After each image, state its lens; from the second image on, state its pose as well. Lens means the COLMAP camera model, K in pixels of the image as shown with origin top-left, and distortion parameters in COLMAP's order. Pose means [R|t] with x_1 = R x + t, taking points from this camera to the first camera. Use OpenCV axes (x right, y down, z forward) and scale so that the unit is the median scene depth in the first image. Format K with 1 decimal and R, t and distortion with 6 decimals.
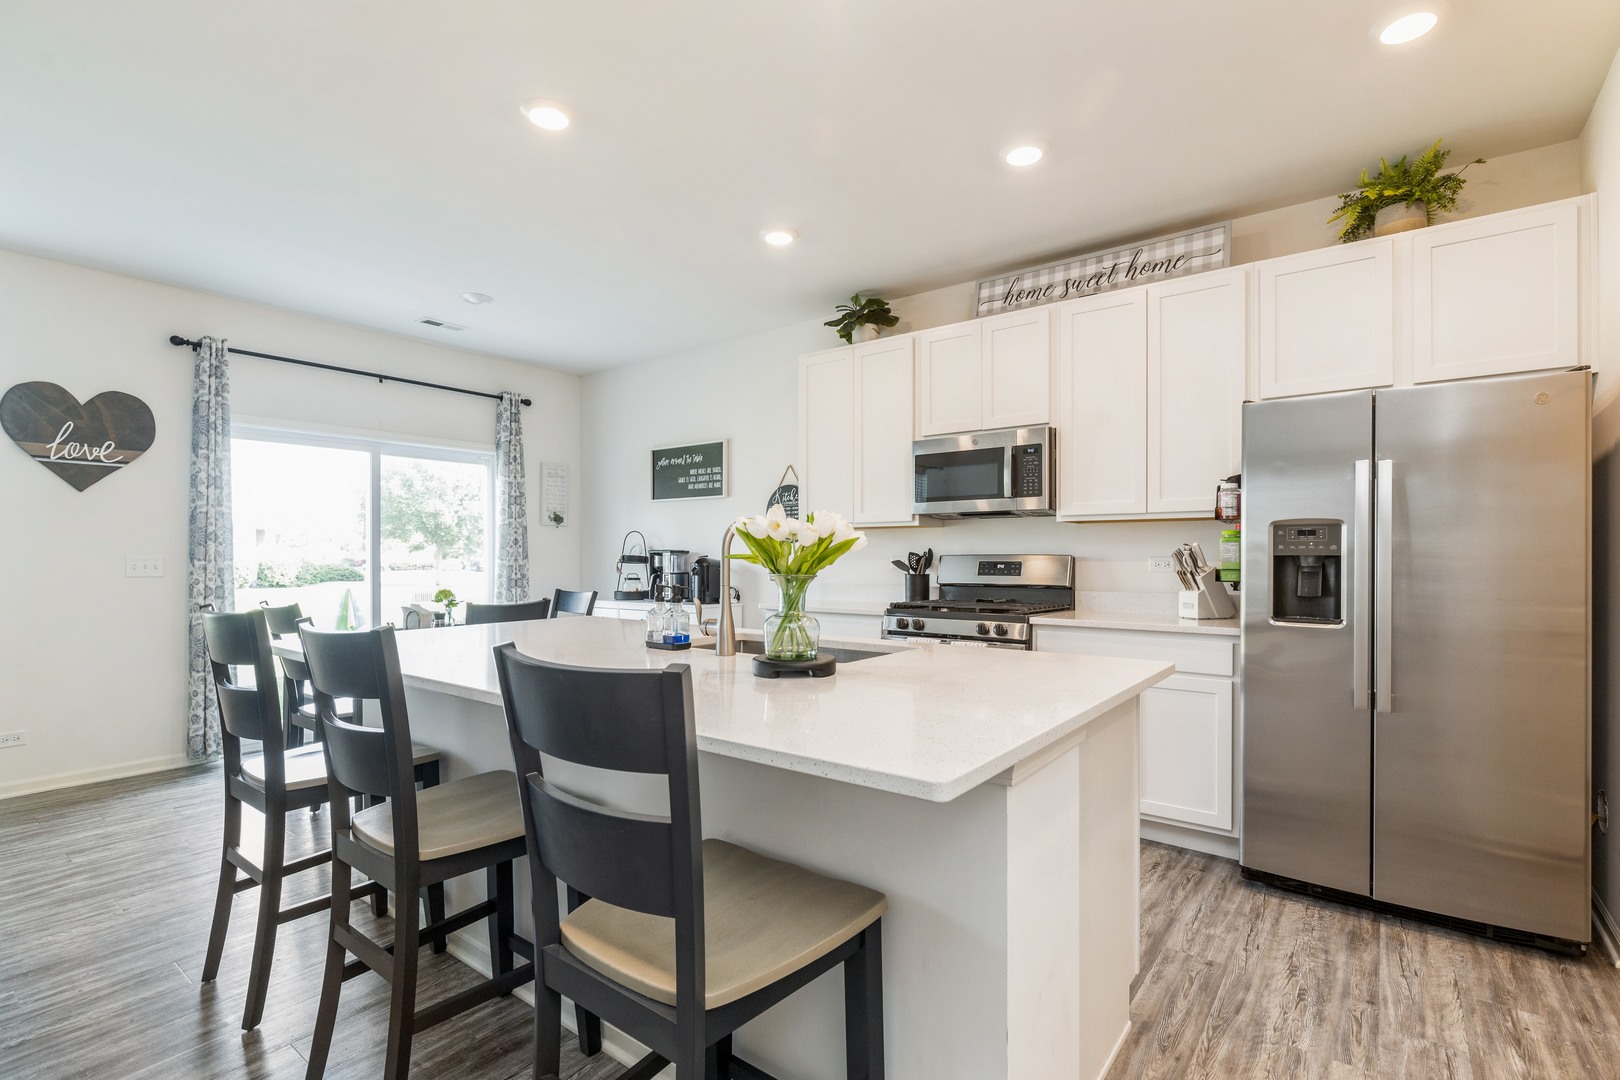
lens RADIAL K [[758.9, 0, 812.4], [0, 758.9, 550.2], [0, 0, 1]] dist [-0.001488, -0.000050]
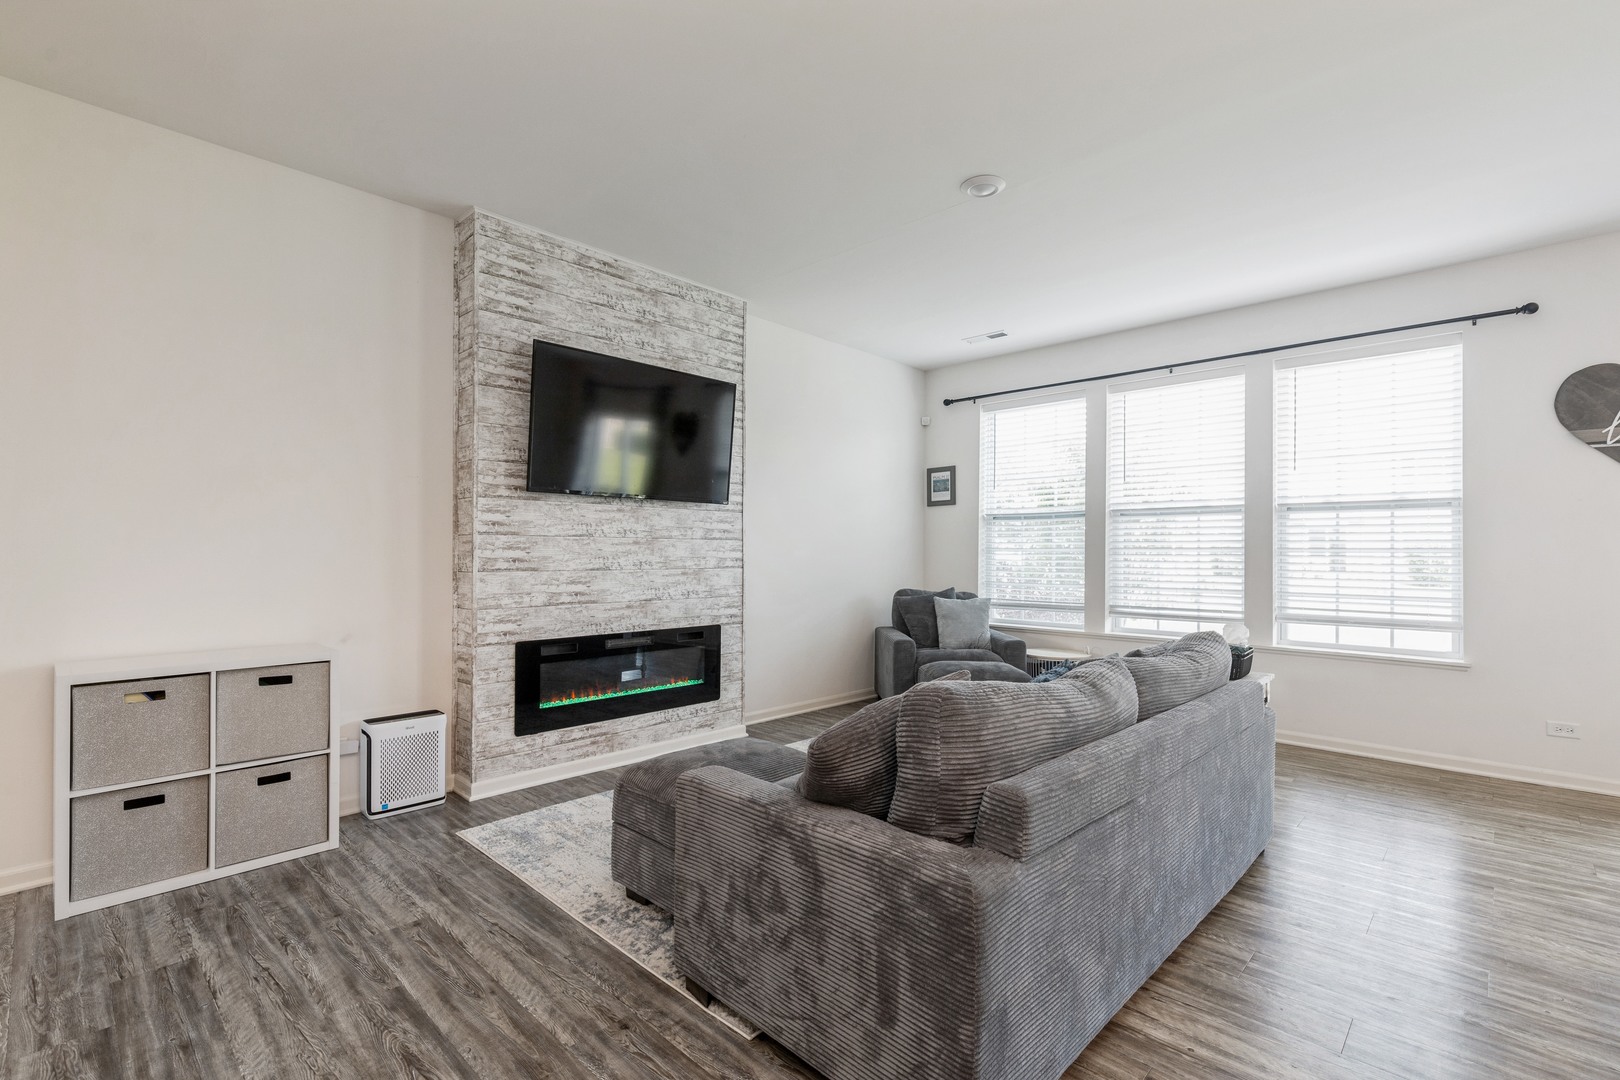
lens RADIAL K [[730.7, 0, 813.7], [0, 730.7, 545.3], [0, 0, 1]] dist [-0.001138, -0.000226]
pose [[-0.107063, -0.002685, -0.994249, 0.010108], [-0.002740, 0.999993, -0.002405, 0.020418], [0.994248, 0.002467, -0.107070, 0.213745]]
